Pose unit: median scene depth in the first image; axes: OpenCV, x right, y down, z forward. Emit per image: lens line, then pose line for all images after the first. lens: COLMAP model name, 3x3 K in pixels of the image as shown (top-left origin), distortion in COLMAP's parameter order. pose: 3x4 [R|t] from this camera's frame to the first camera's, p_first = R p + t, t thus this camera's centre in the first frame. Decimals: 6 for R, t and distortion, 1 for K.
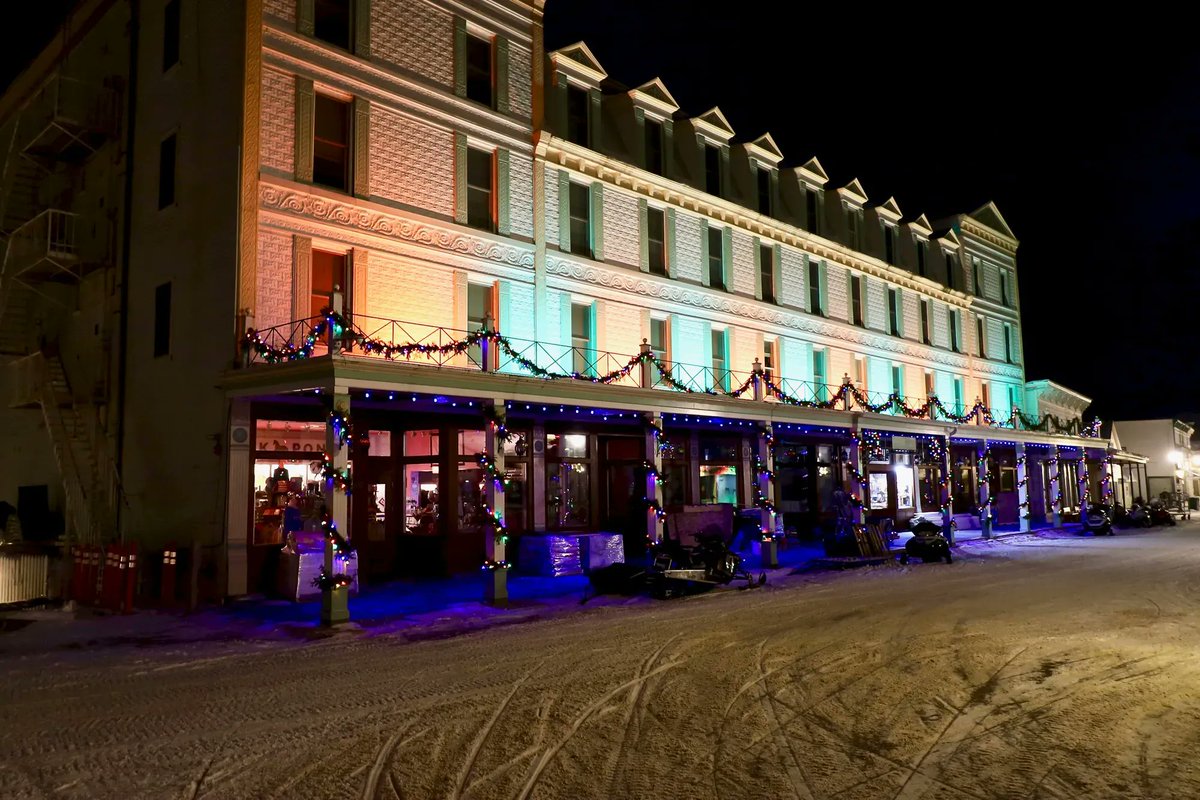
lens RADIAL K [[880.3, 0, 592.9], [0, 880.3, 401.6], [0, 0, 1]] dist [0.009894, 0.000429]
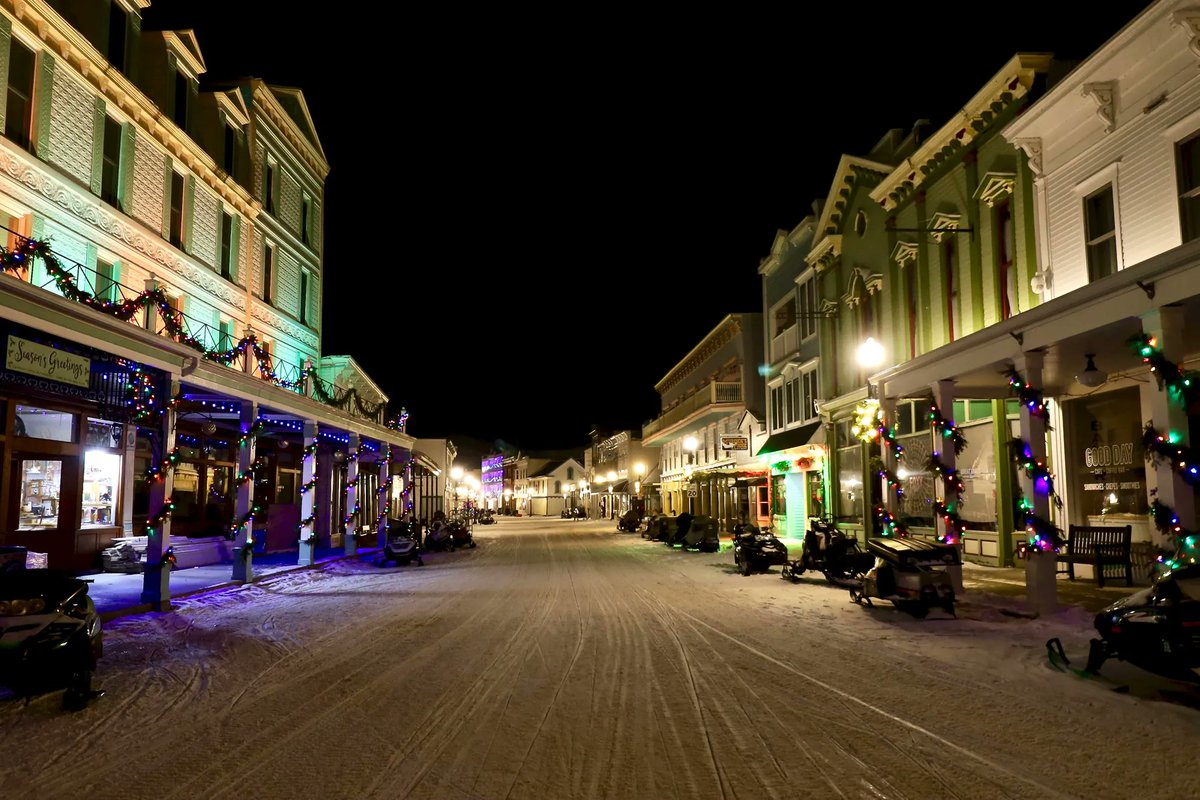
lens RADIAL K [[880.3, 0, 594.1], [0, 880.3, 402.0], [0, 0, 1]] dist [0.009894, 0.000429]
pose [[0.714143, 0.093496, 0.693728, 0.178745], [-0.076041, 0.995537, -0.055894, 0.048457], [-0.695858, -0.012836, 0.718065, 0.382088]]
